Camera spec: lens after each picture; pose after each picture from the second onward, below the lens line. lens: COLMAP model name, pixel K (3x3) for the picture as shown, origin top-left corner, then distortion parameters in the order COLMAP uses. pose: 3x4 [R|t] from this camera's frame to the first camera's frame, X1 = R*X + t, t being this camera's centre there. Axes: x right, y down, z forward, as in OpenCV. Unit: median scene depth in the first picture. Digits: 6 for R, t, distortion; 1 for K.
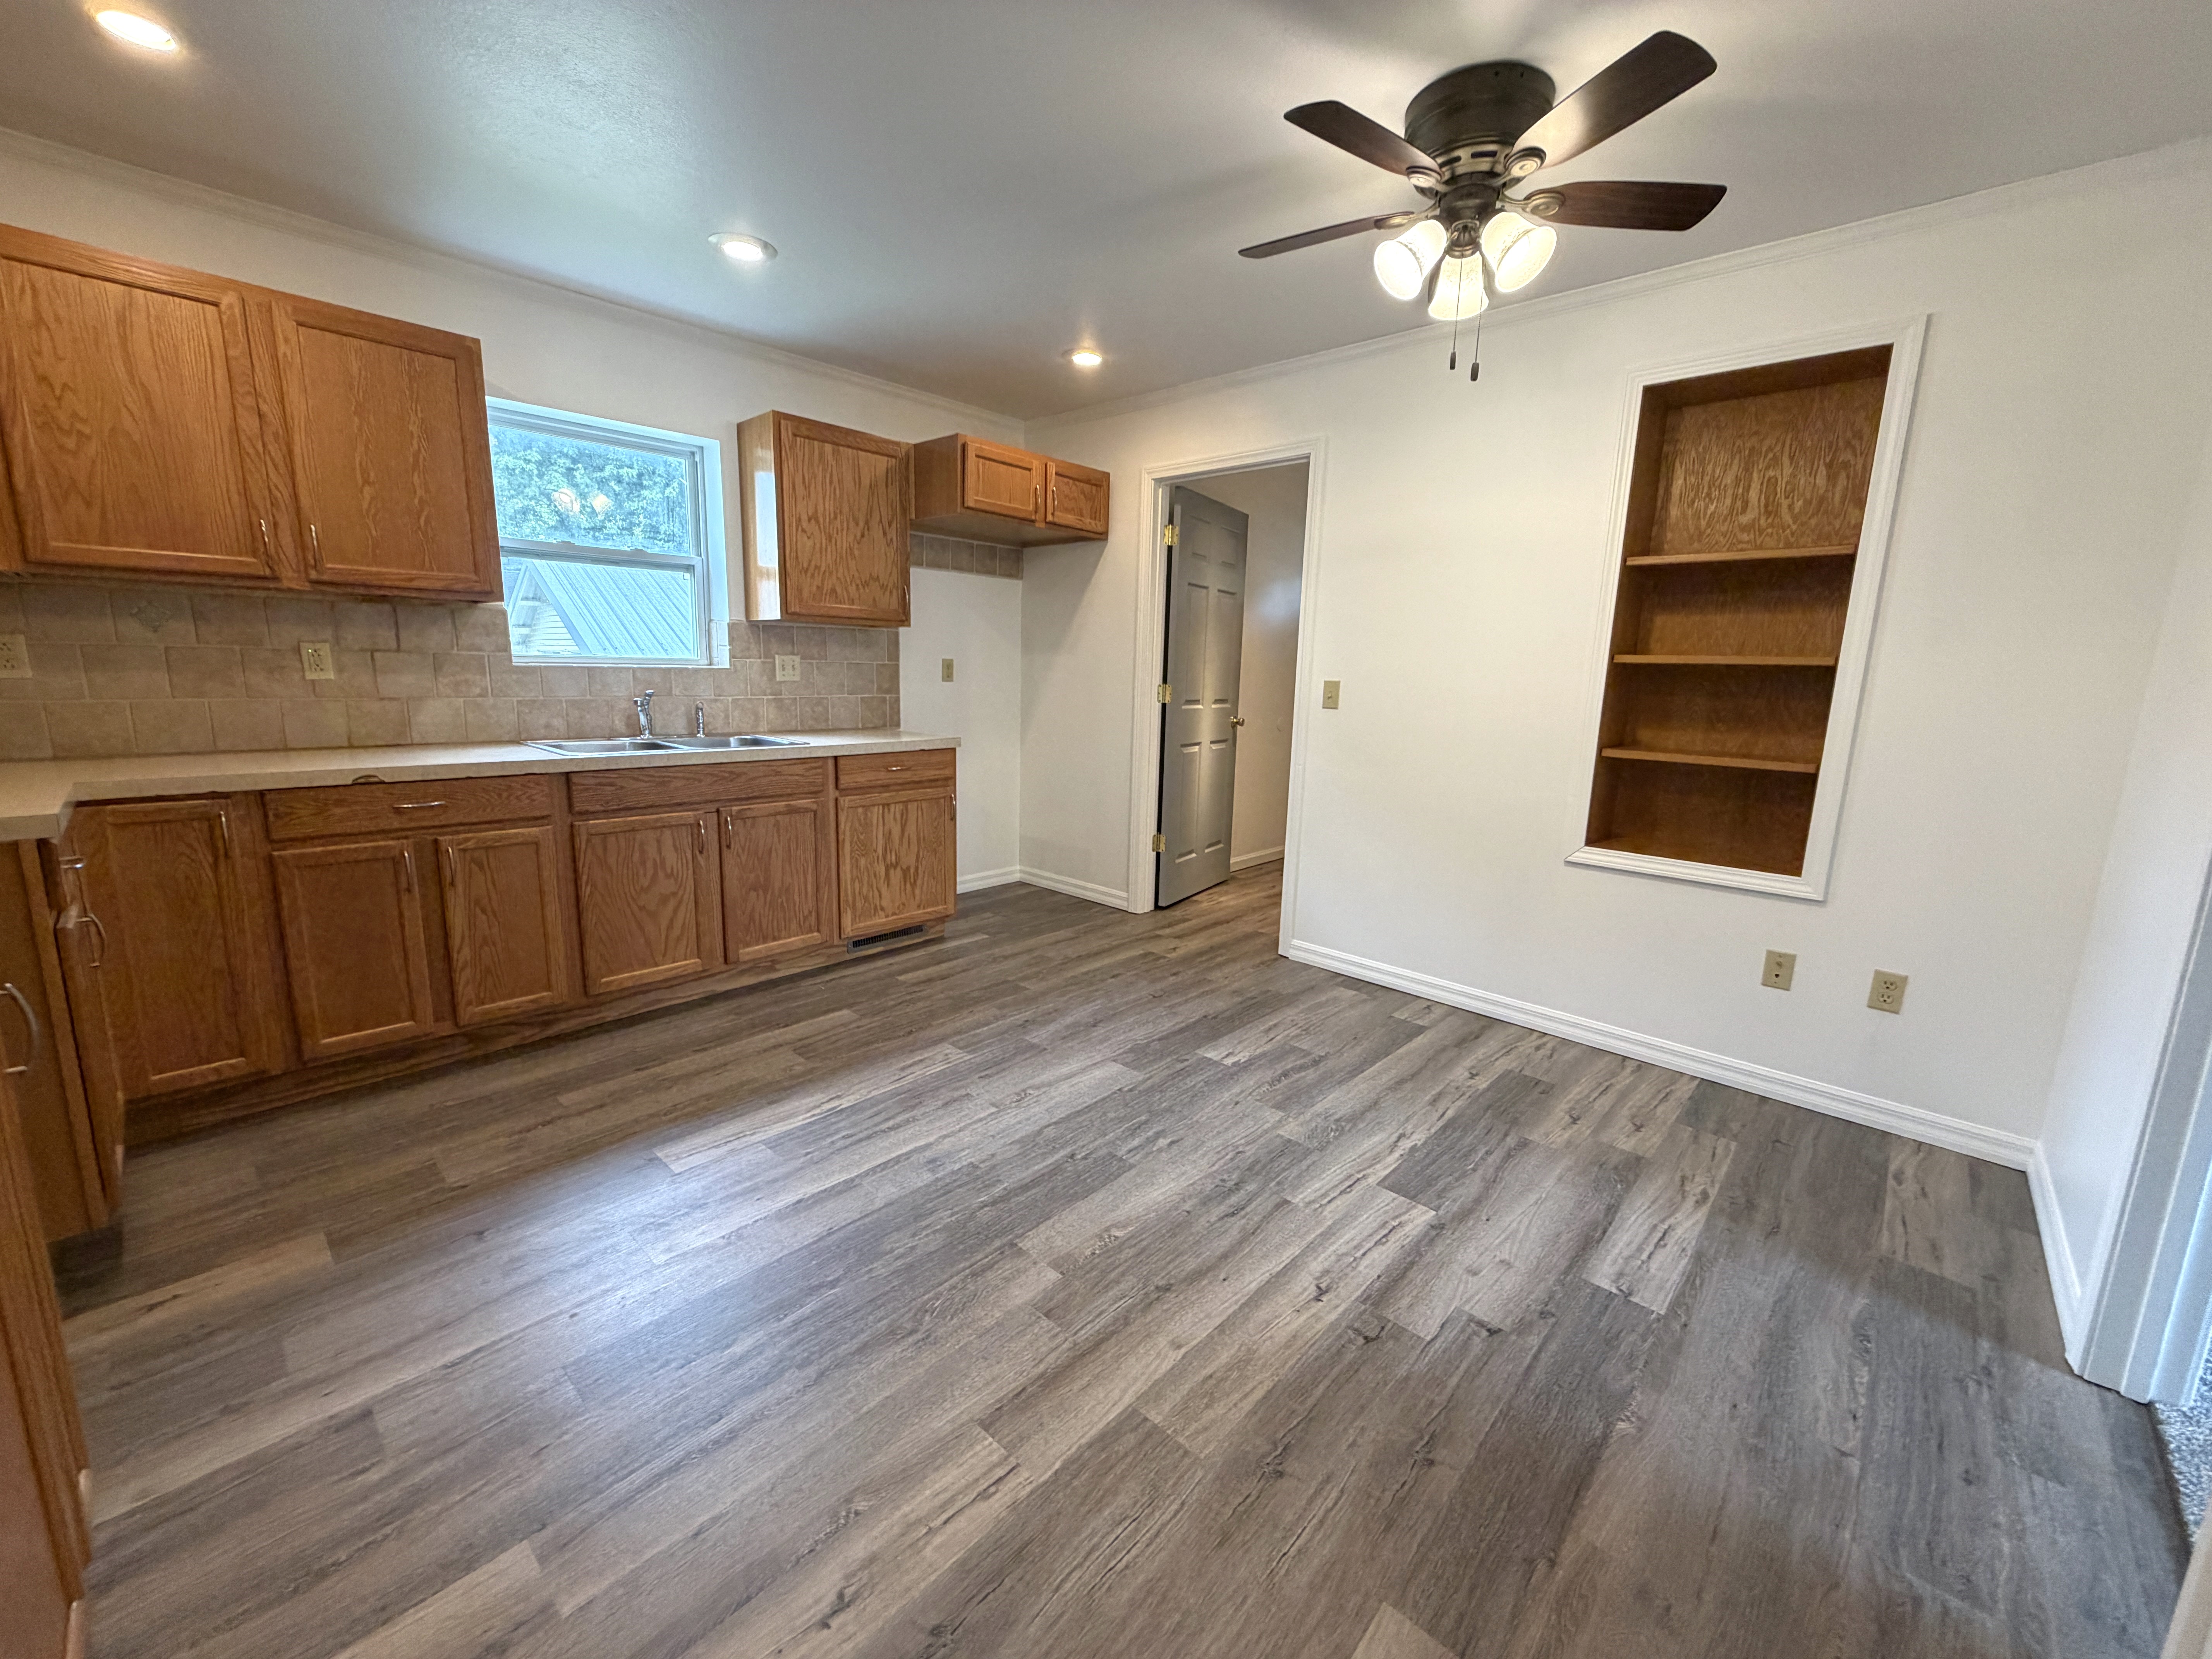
lens RADIAL K [[880.1, 0, 1092.8], [0, 880.1, 824.2], [0, 0, 1]] dist [0.001260, -0.000071]
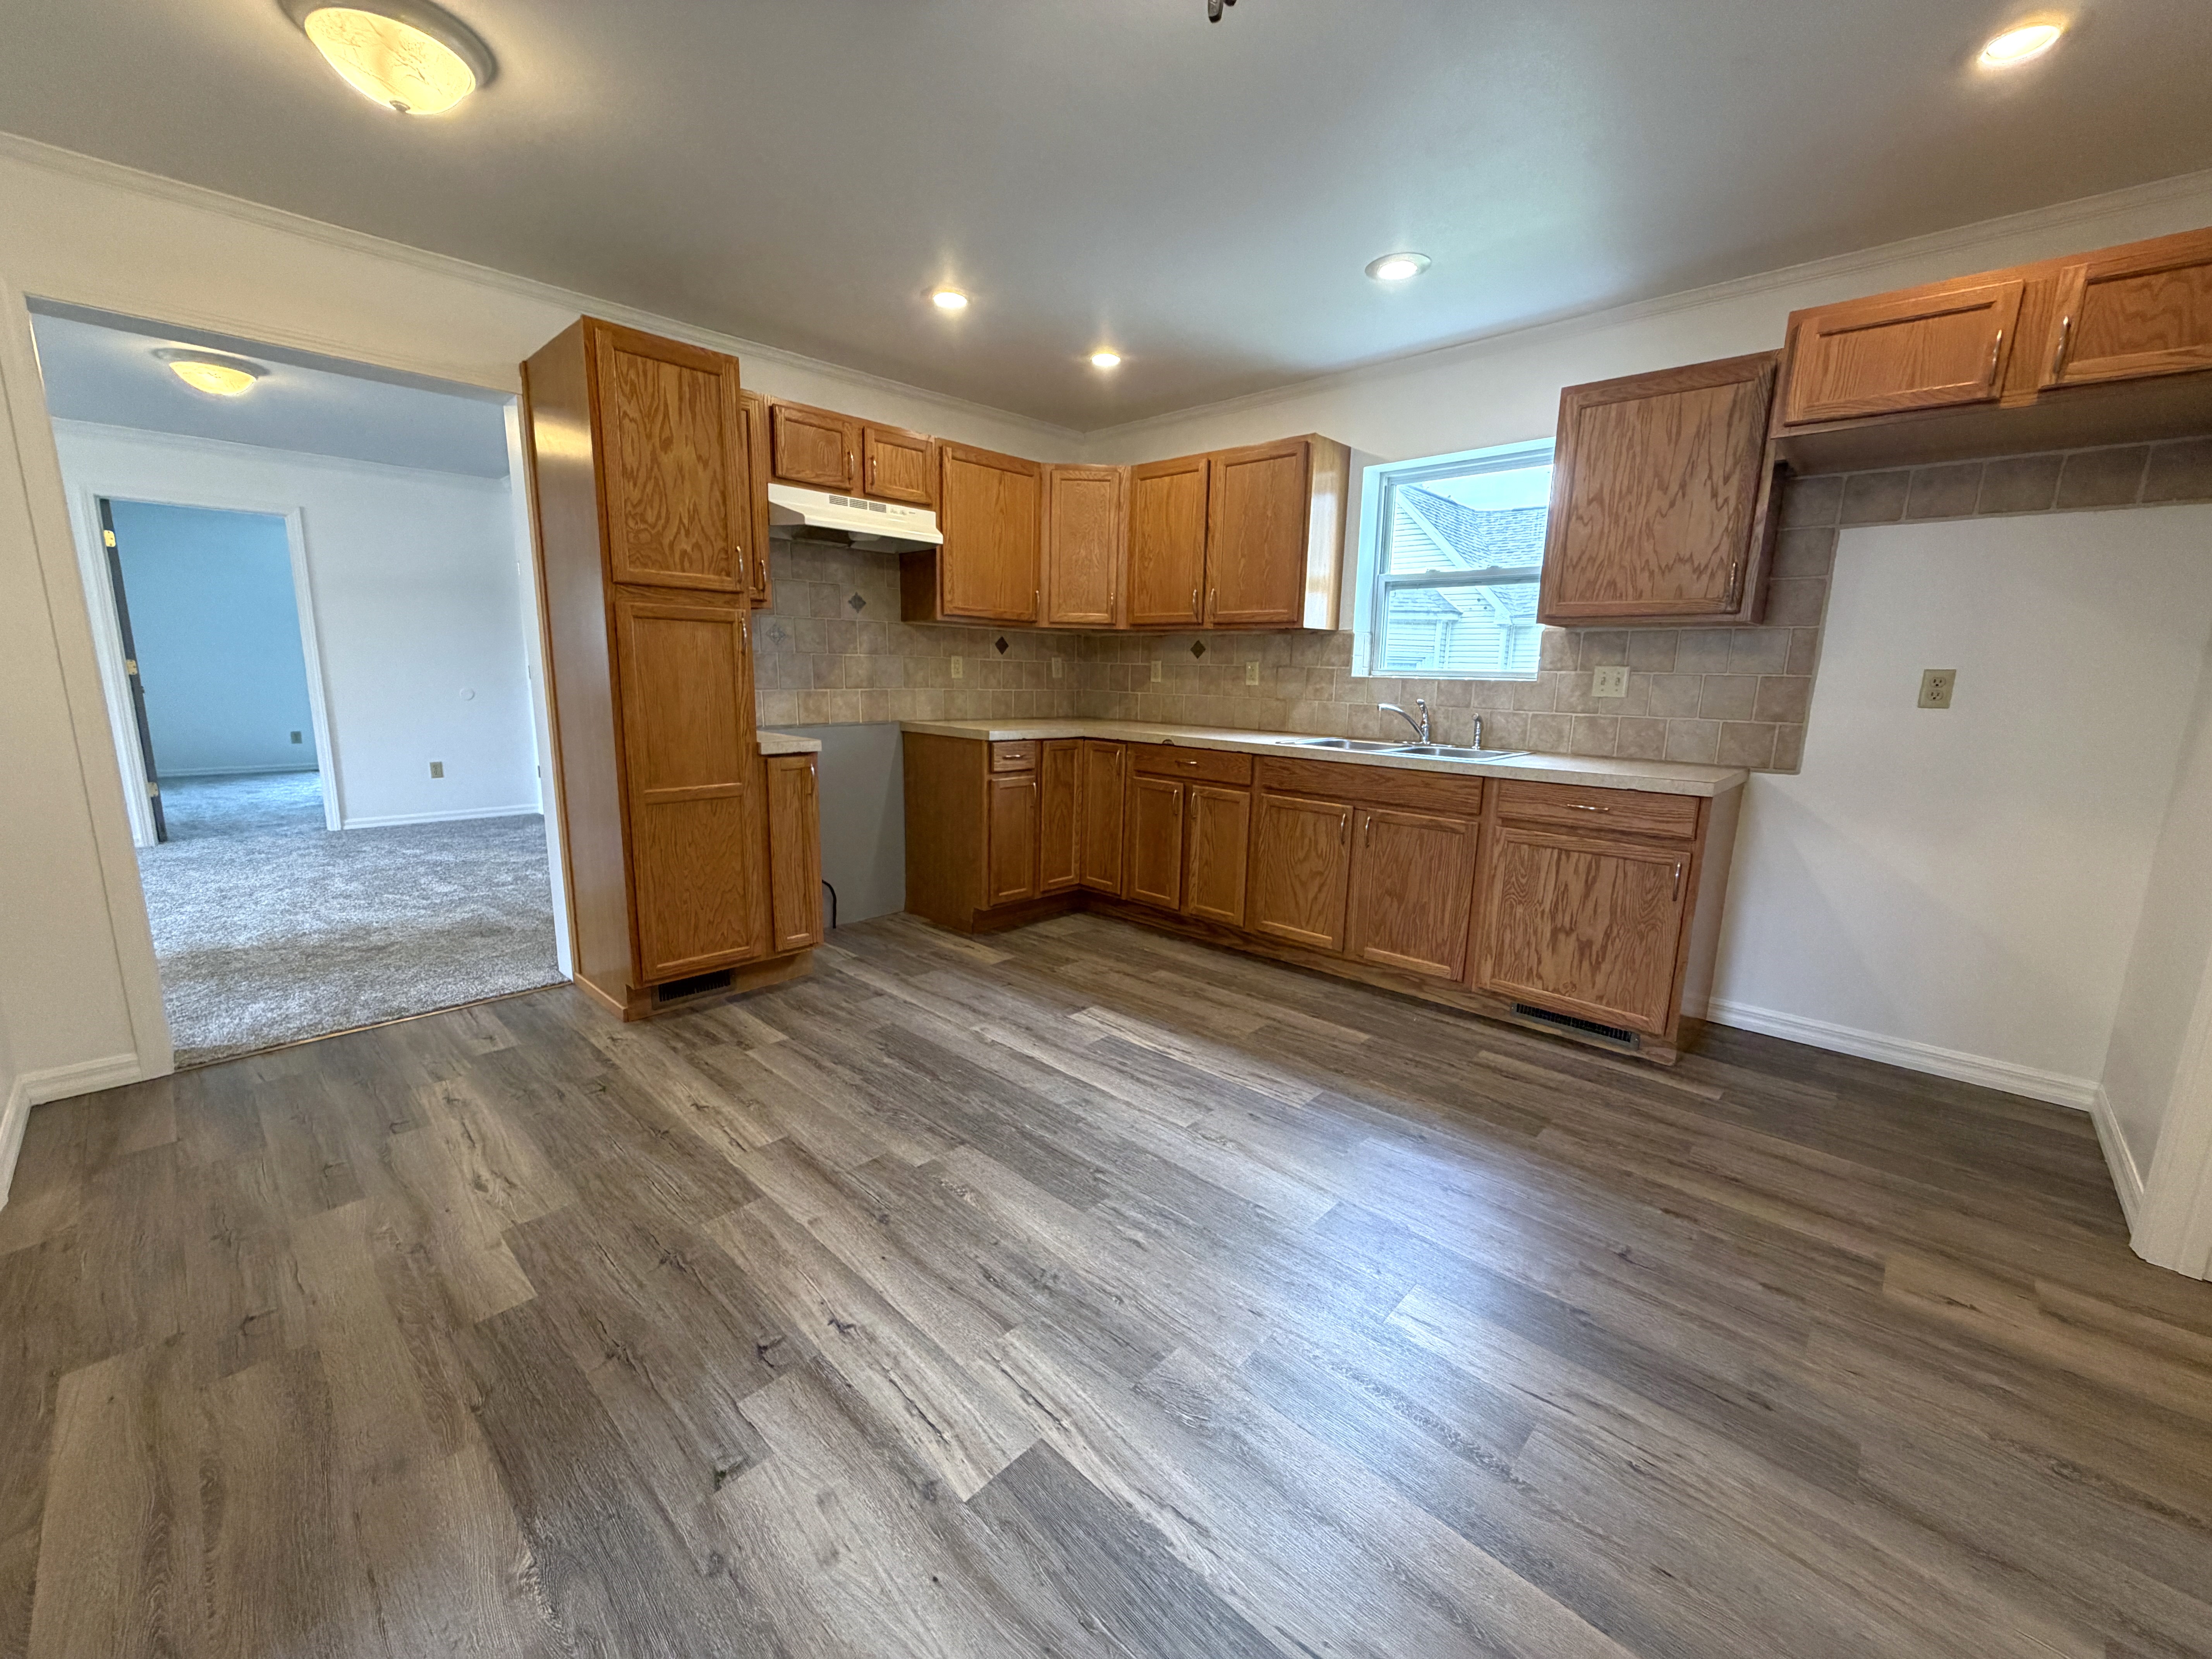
lens RADIAL K [[880.3, 0, 1106.0], [0, 880.3, 829.5], [0, 0, 1]] dist [-0.000157, 0.000184]
pose [[0.004189, 0.155858, -0.987771, 0.792978], [-0.198913, 0.968170, 0.151922, -0.115520], [0.980008, 0.195844, 0.035057, 0.834788]]
